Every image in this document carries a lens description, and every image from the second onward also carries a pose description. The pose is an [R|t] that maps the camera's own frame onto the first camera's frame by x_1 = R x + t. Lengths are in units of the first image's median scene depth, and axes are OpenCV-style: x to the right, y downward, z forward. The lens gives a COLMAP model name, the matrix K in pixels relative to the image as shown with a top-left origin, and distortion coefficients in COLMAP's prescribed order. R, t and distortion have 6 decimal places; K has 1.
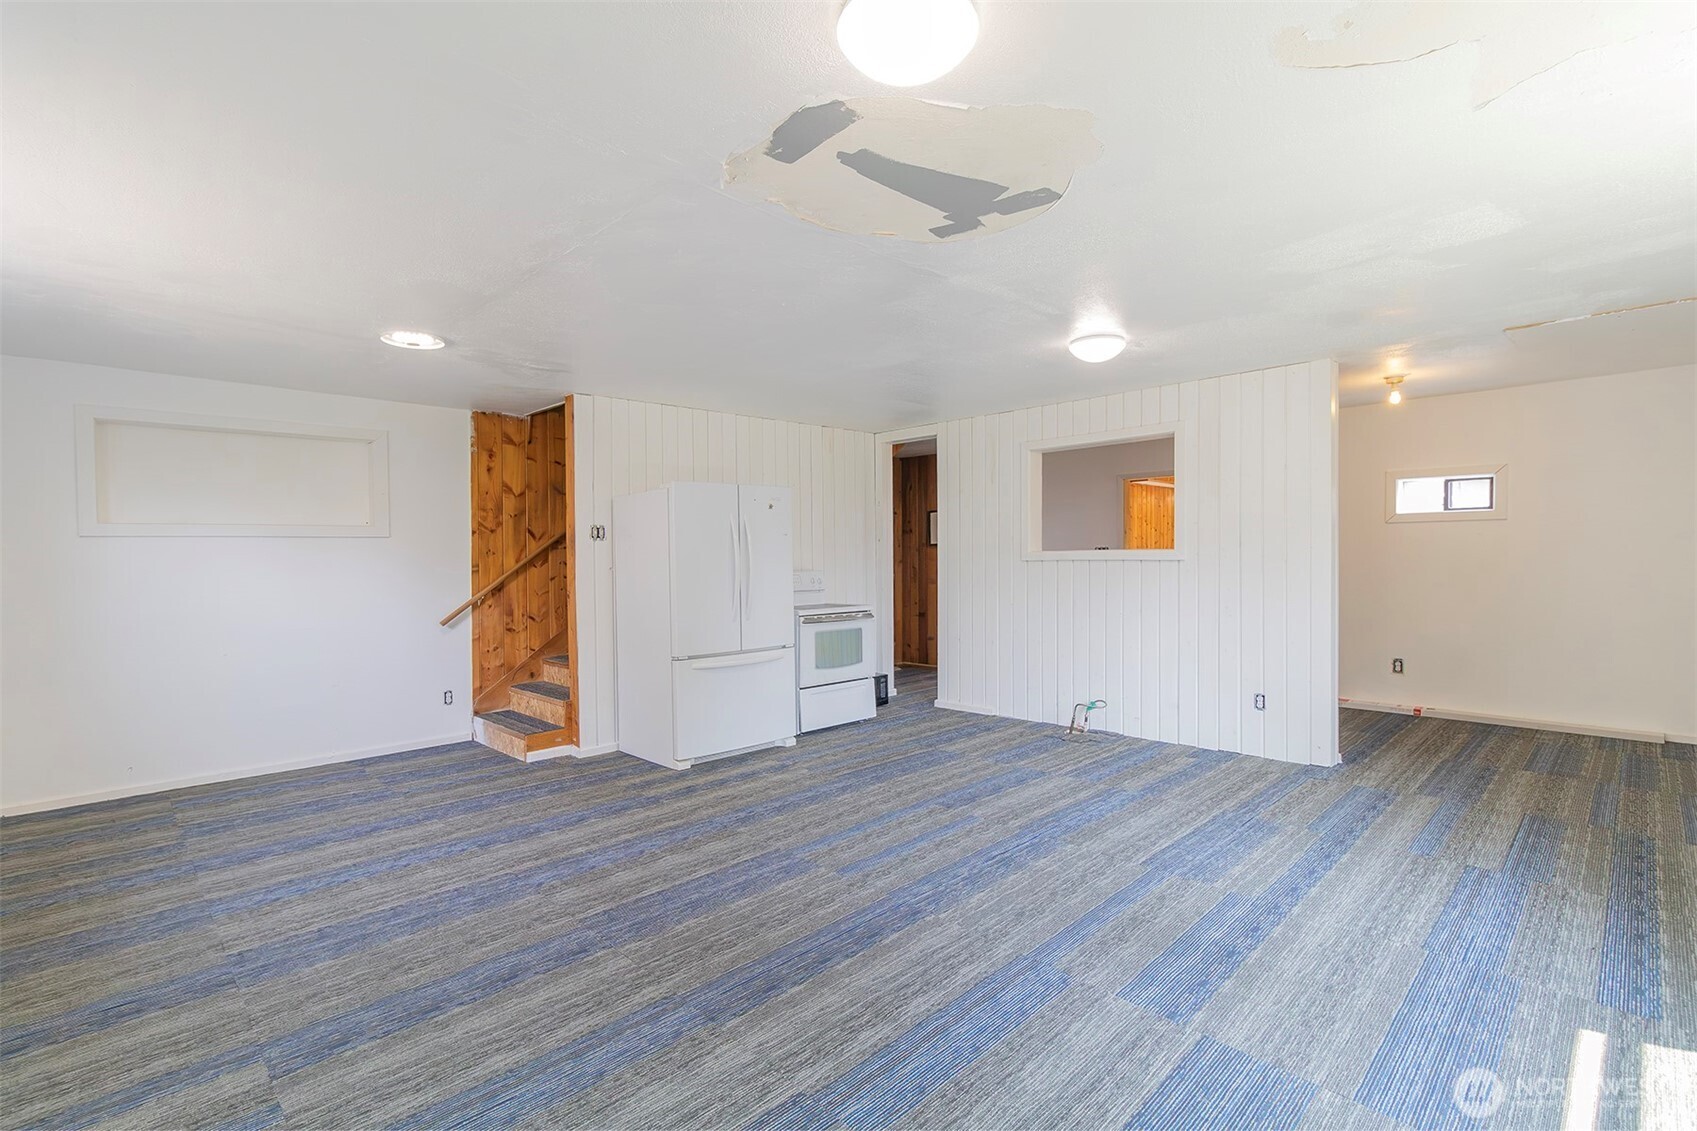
lens RADIAL K [[779.3, 0, 856.4], [0, 779.3, 556.1], [0, 0, 1]] dist [0.002229, 0.000716]
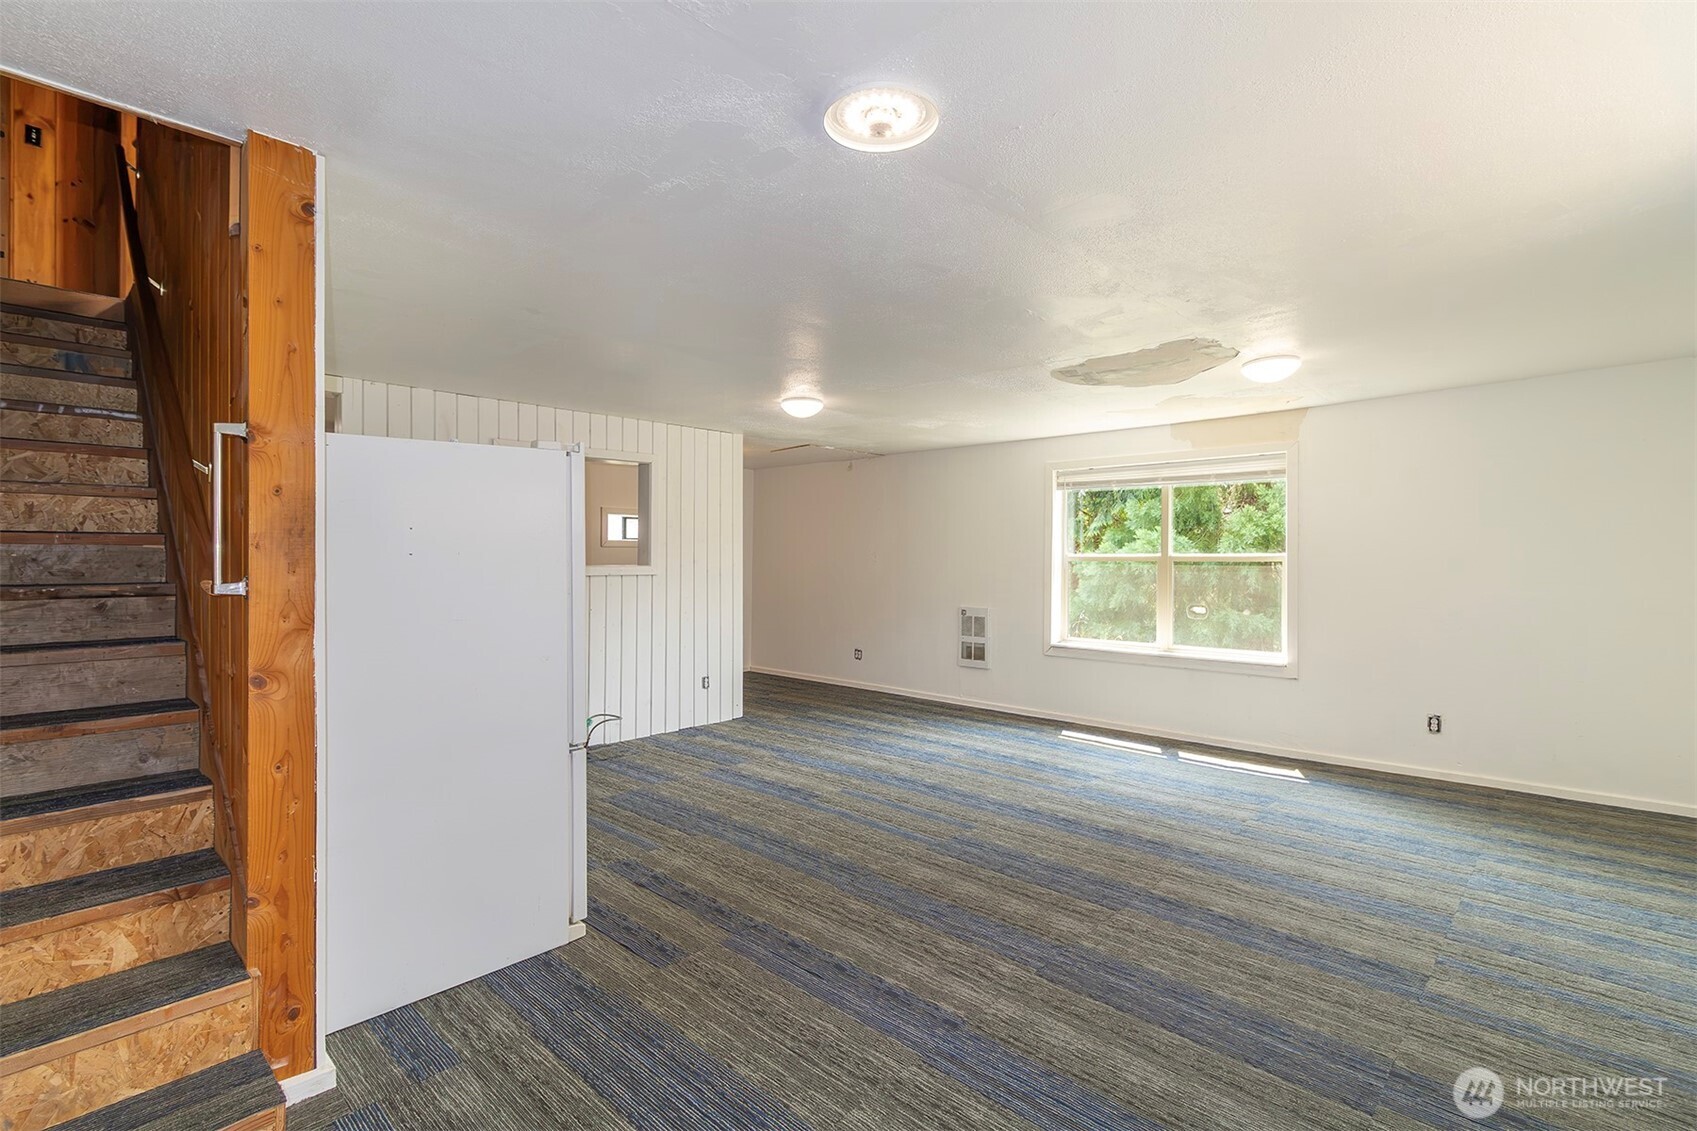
lens RADIAL K [[779.3, 0, 856.3], [0, 779.3, 568.8], [0, 0, 1]] dist [0.002229, 0.000716]
pose [[-0.031083, 0.002913, 0.999513, -1.088871], [0.009073, 0.999955, -0.002632, 0.002936], [-0.999476, 0.008986, -0.031108, 1.074623]]
